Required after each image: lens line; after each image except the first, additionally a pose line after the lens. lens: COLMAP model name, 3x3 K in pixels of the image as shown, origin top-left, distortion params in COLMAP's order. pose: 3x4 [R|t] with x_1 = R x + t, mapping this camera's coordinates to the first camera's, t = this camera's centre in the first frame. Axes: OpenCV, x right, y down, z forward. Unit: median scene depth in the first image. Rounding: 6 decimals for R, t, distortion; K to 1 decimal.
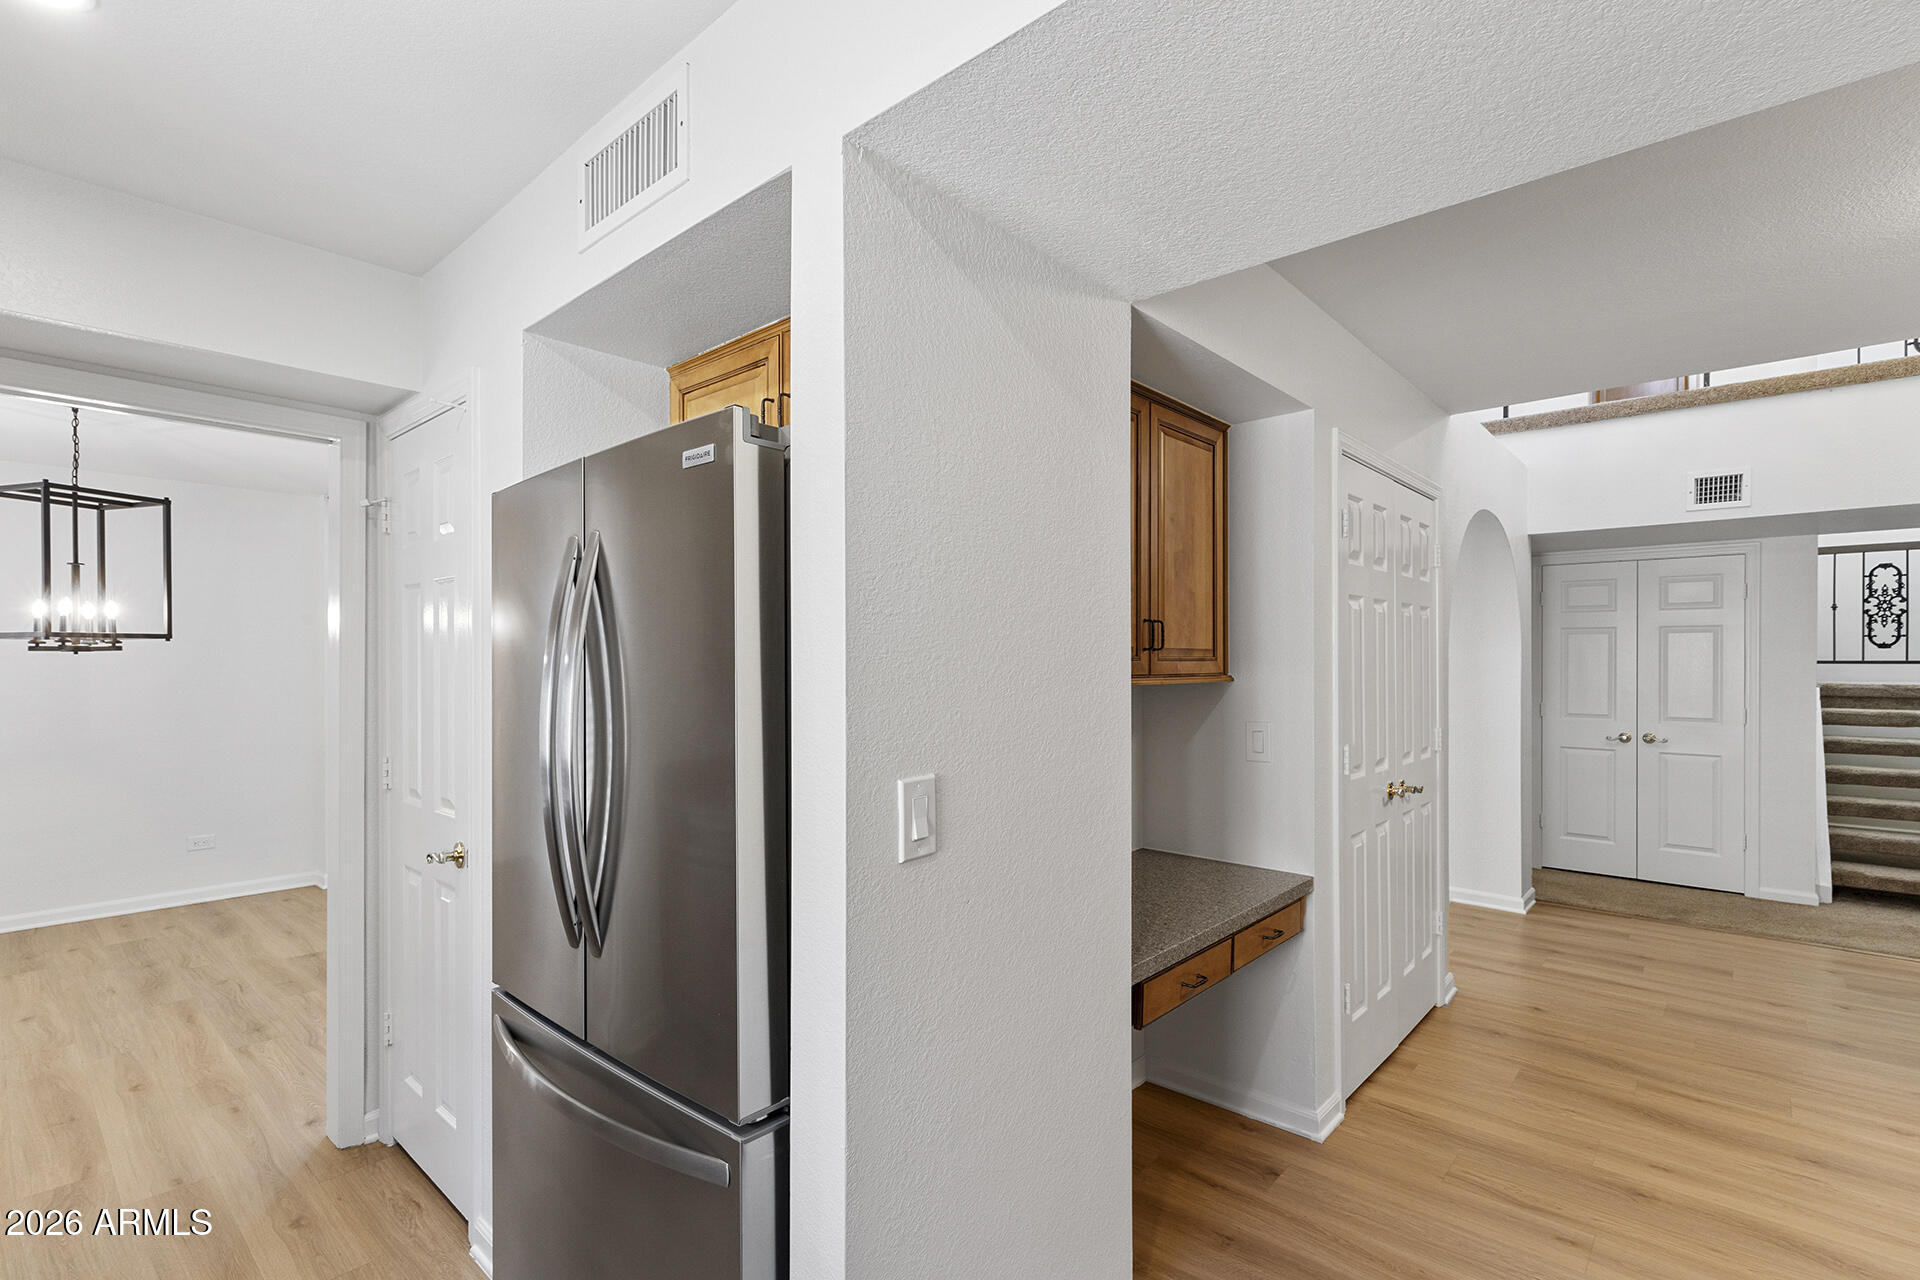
lens RADIAL K [[883.3, 0, 942.4], [0, 883.3, 663.2], [0, 0, 1]] dist [-0.000126, -0.000139]
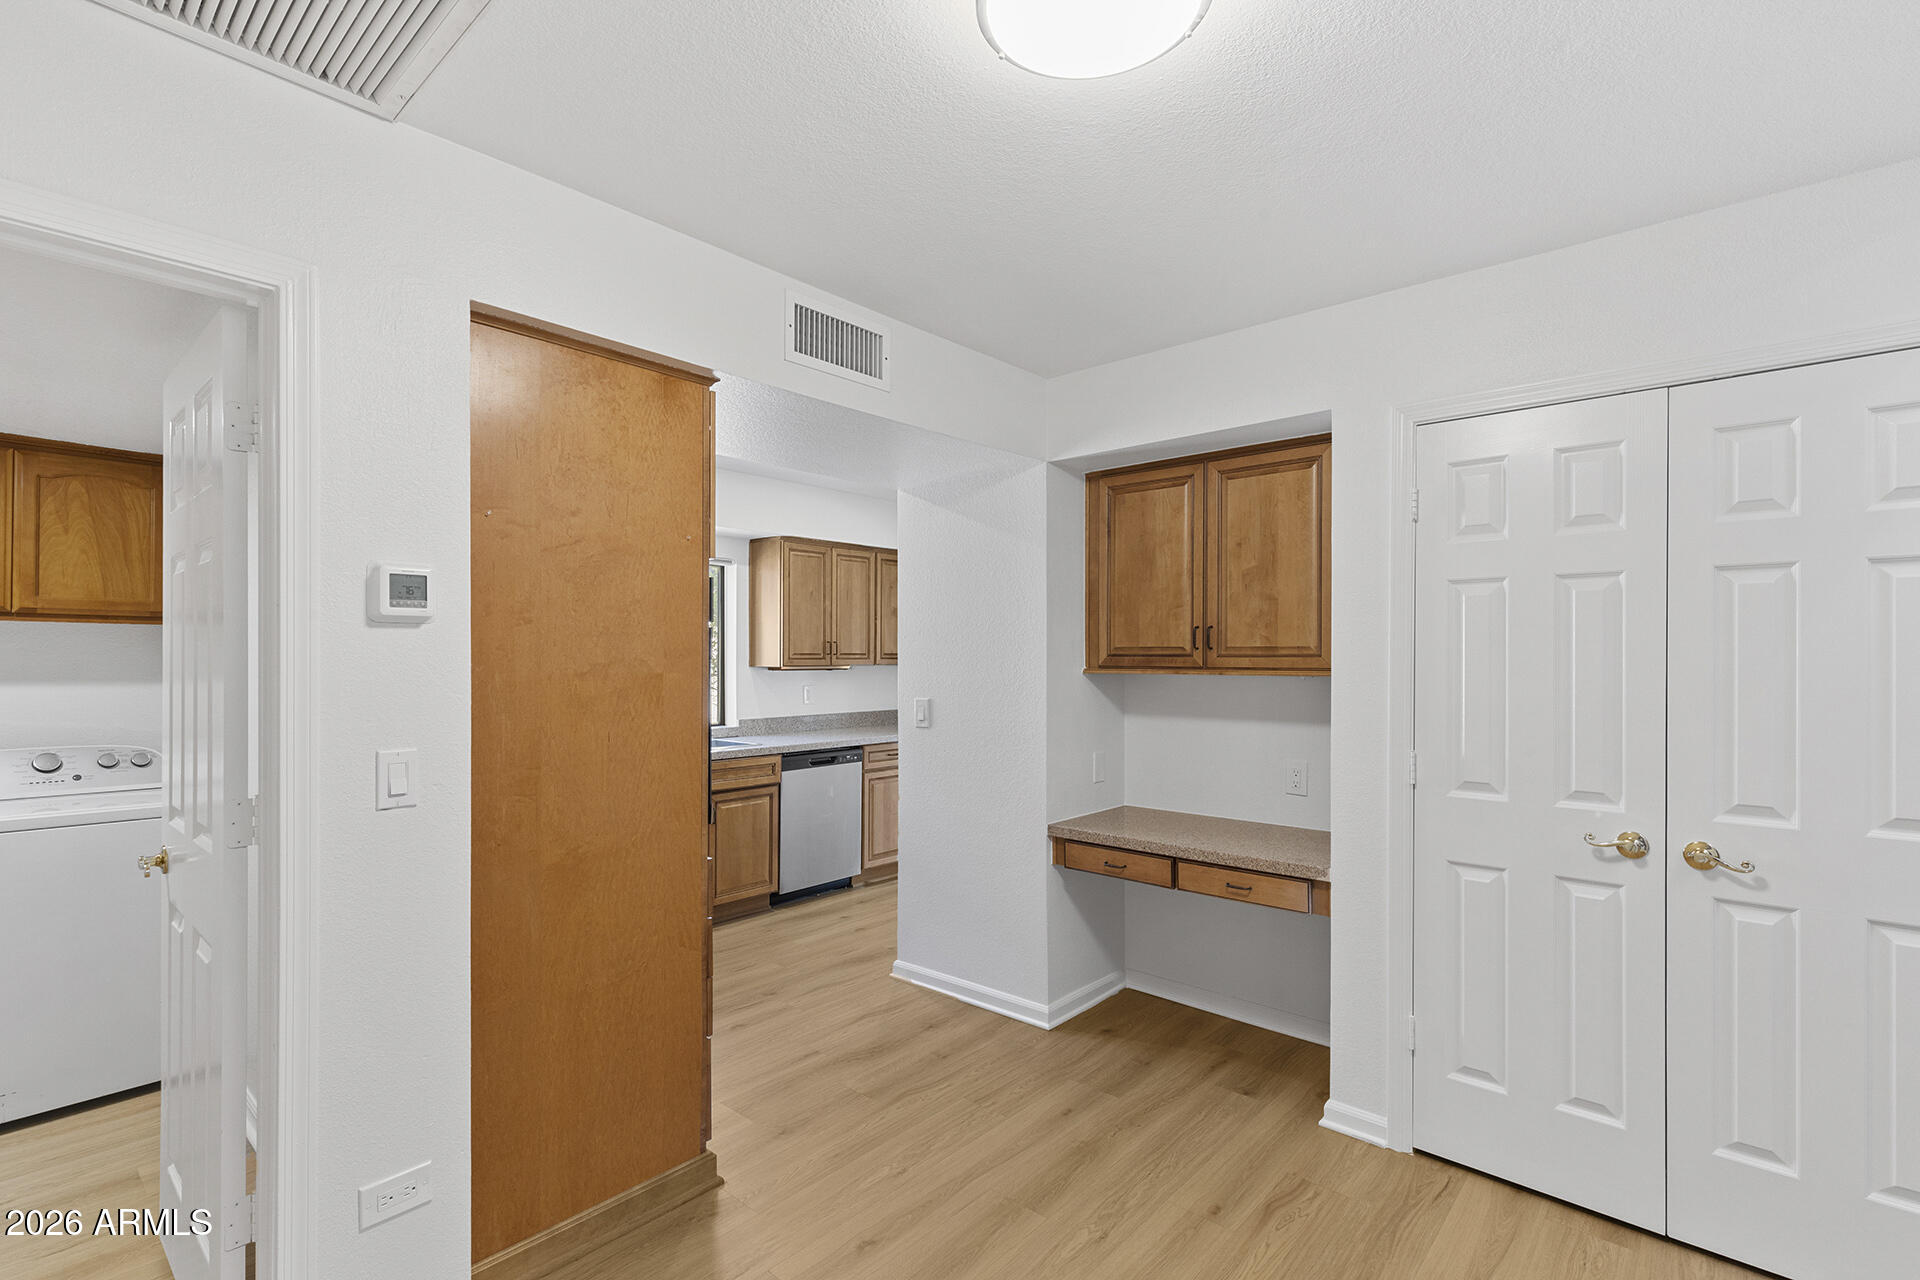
lens RADIAL K [[879.5, 0, 963.8], [0, 879.5, 657.2], [0, 0, 1]] dist [0.005829, 0.000721]
pose [[0.021366, 0.000432, -0.999772, 0.659973], [-0.003937, 0.999992, 0.000348, -0.000349], [0.999764, 0.003928, 0.021368, 0.256219]]
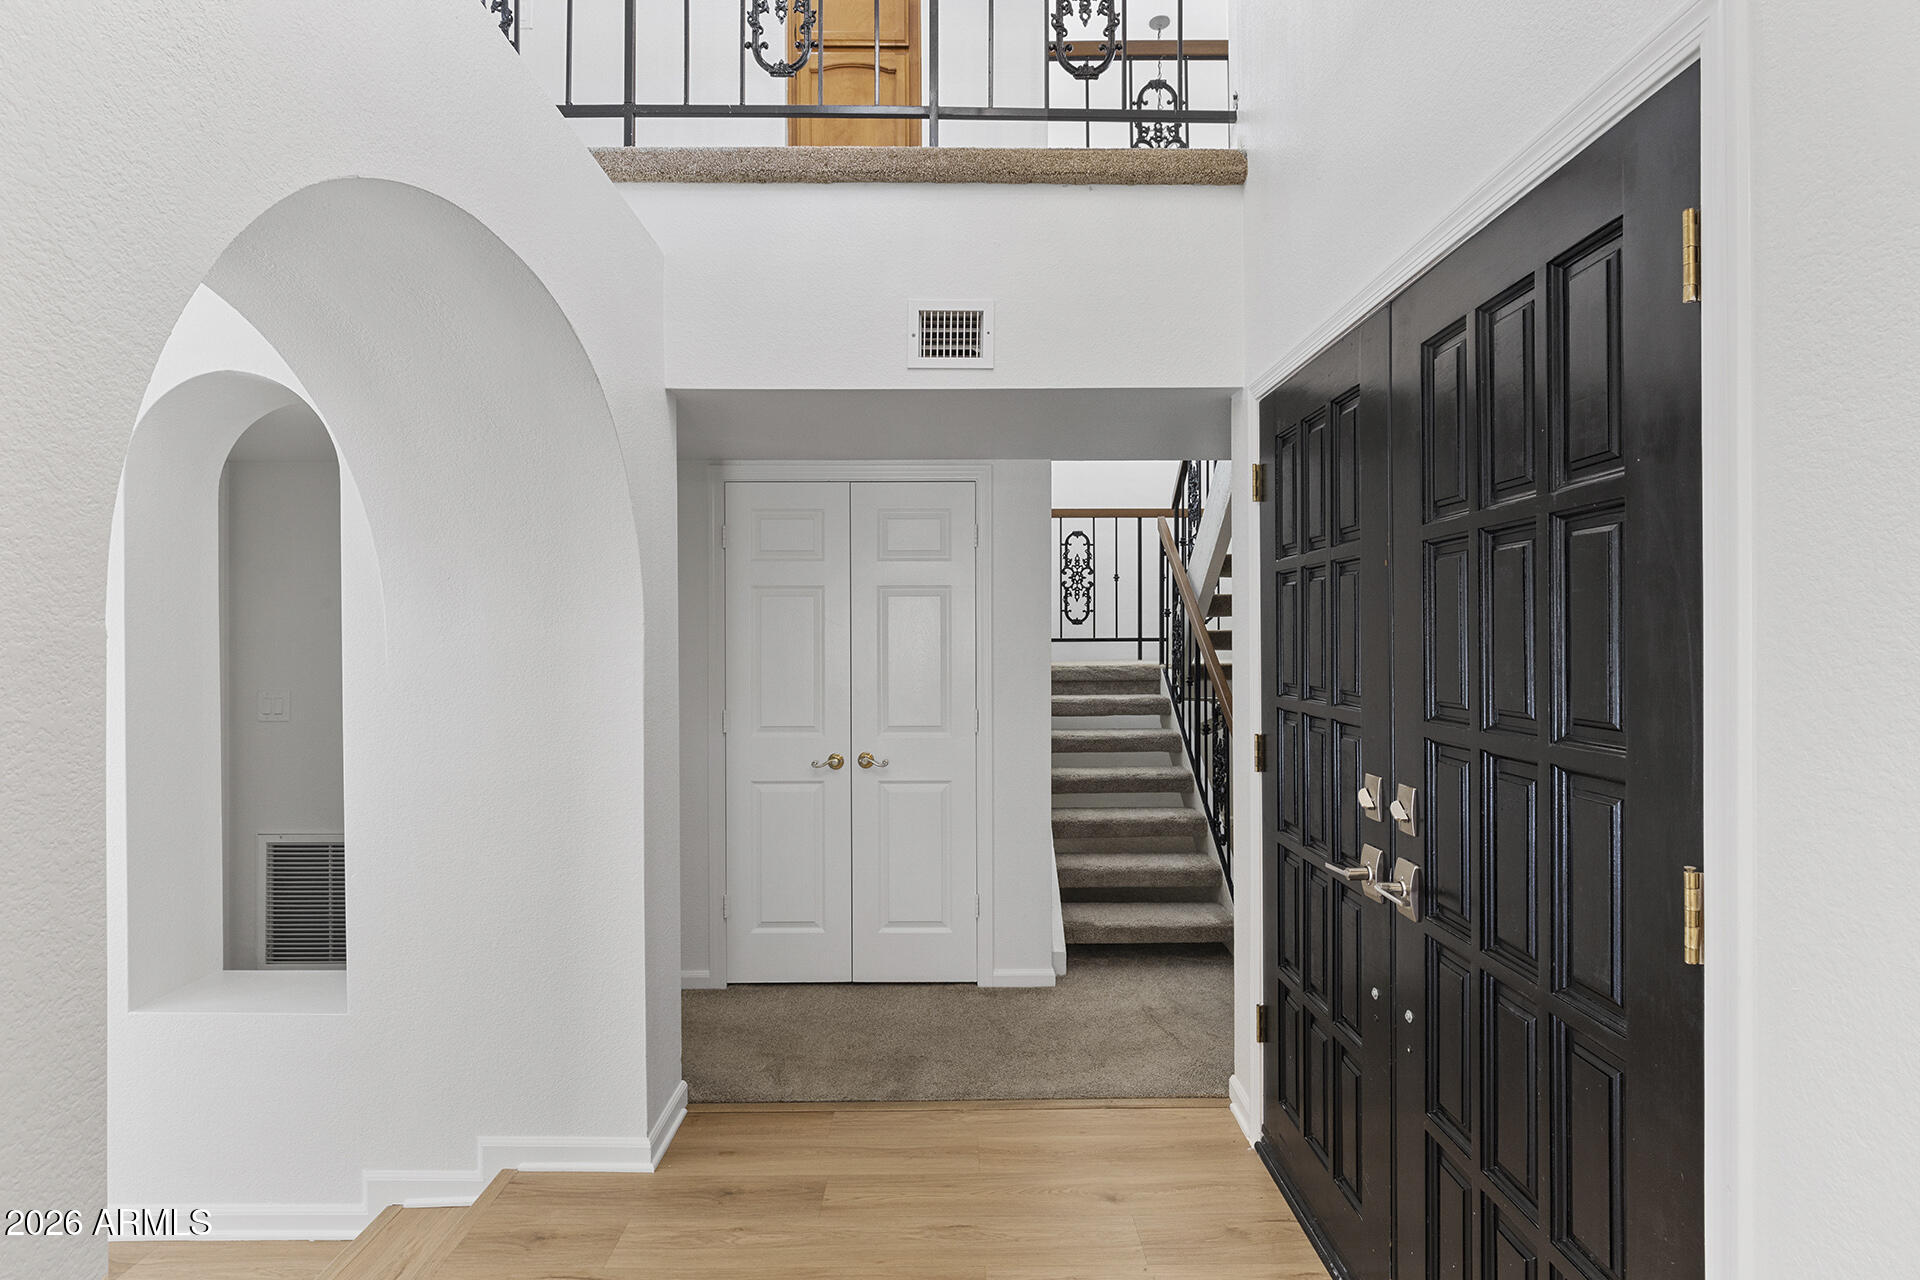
lens RADIAL K [[961.3, 0, 960.9], [0, 961.3, 638.8], [0, 0, 1]] dist [-0.000761, 0.000103]
pose [[0.730211, -0.002103, 0.683219, 0.374079], [0.006159, 0.999975, -0.003504, 0.000625], [-0.683194, 0.006766, 0.730205, 0.443248]]
